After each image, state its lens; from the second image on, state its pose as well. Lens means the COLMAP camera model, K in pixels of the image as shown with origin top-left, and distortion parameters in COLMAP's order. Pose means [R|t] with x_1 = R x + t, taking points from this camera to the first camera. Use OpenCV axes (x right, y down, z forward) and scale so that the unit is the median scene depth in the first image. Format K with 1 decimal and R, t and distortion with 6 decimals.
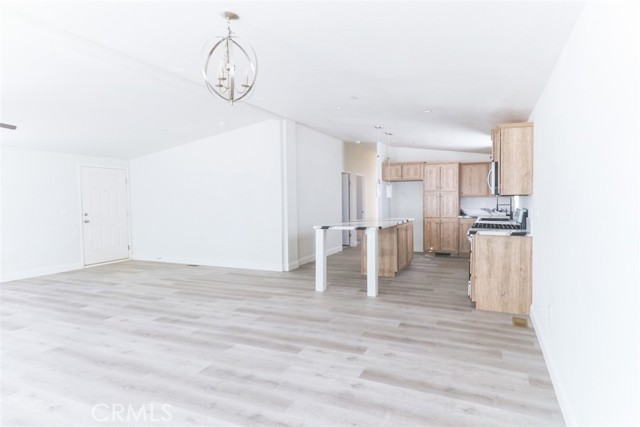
lens RADIAL K [[343.6, 0, 342.6], [0, 343.6, 212.9], [0, 0, 1]] dist [0.046209, -0.000702]
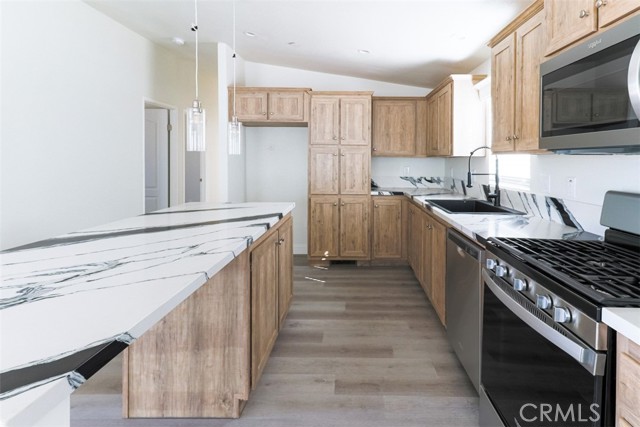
lens RADIAL K [[344.3, 0, 345.7], [0, 344.3, 162.2], [0, 0, 1]] dist [0.002819, -0.000015]
pose [[0.925423, 0.011868, 0.378749, 0.091236], [-0.000846, 0.999572, -0.029255, -0.021206], [-0.378934, 0.026753, 0.925037, 0.511698]]
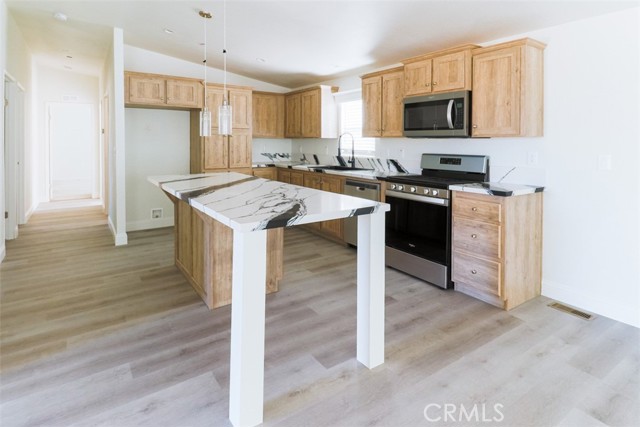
lens RADIAL K [[355.3, 0, 323.6], [0, 355.3, 147.7], [0, 0, 1]] dist [0.023373, -0.000525]
pose [[0.530148, -0.004289, 0.847894, -0.201302], [0.019639, 0.999781, -0.007222, -0.017771], [-0.847678, 0.020480, 0.530116, 0.493920]]
